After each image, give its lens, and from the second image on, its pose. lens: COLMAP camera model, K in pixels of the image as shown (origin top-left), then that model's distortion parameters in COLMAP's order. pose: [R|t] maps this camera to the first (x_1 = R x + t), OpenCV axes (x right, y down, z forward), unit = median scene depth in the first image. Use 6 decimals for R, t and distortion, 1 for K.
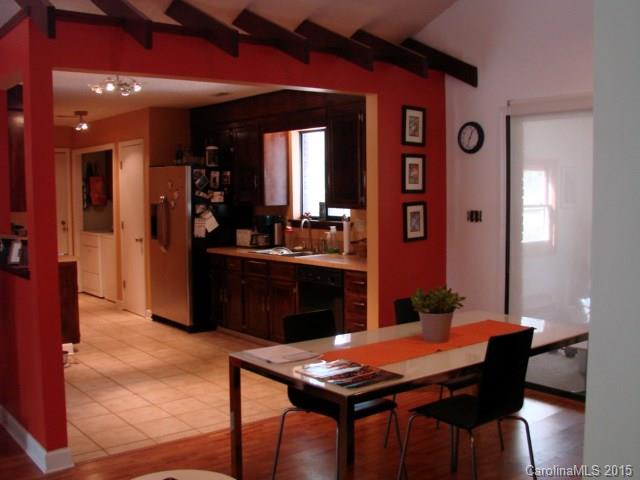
lens RADIAL K [[701.6, 0, 319.9], [0, 701.6, 240.0], [0, 0, 1]] dist [-0.143716, 0.000000]
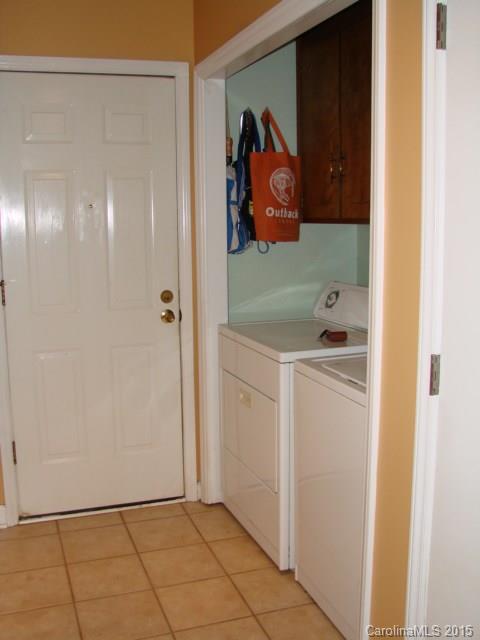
lens RADIAL K [[701.6, 0, 238.6], [0, 701.6, 320.4], [0, 0, 1]] dist [-0.143716, 0.000000]
pose [[0.948841, 0.052107, -0.311426, -0.325925], [-0.024559, 0.995480, 0.091737, -0.061257], [0.314799, -0.079396, 0.945832, 0.955367]]
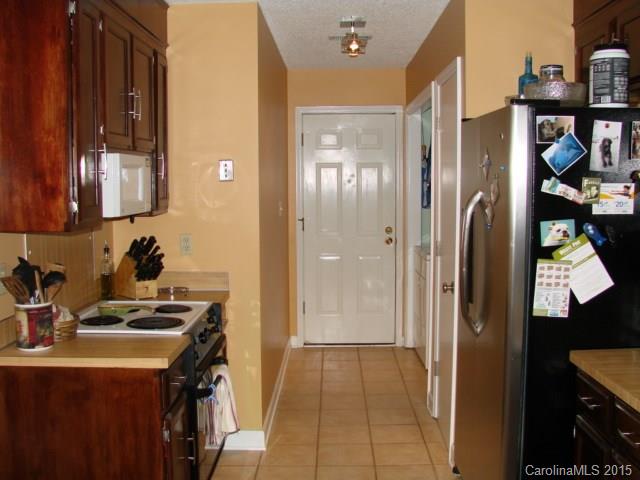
lens RADIAL K [[701.6, 0, 320.4], [0, 701.6, 240.0], [0, 0, 1]] dist [-0.143716, 0.000000]
pose [[0.779516, 0.059425, -0.623557, -0.052249], [-0.049401, 0.998221, 0.033373, -0.046410], [0.624431, 0.004789, 0.781065, 0.664099]]
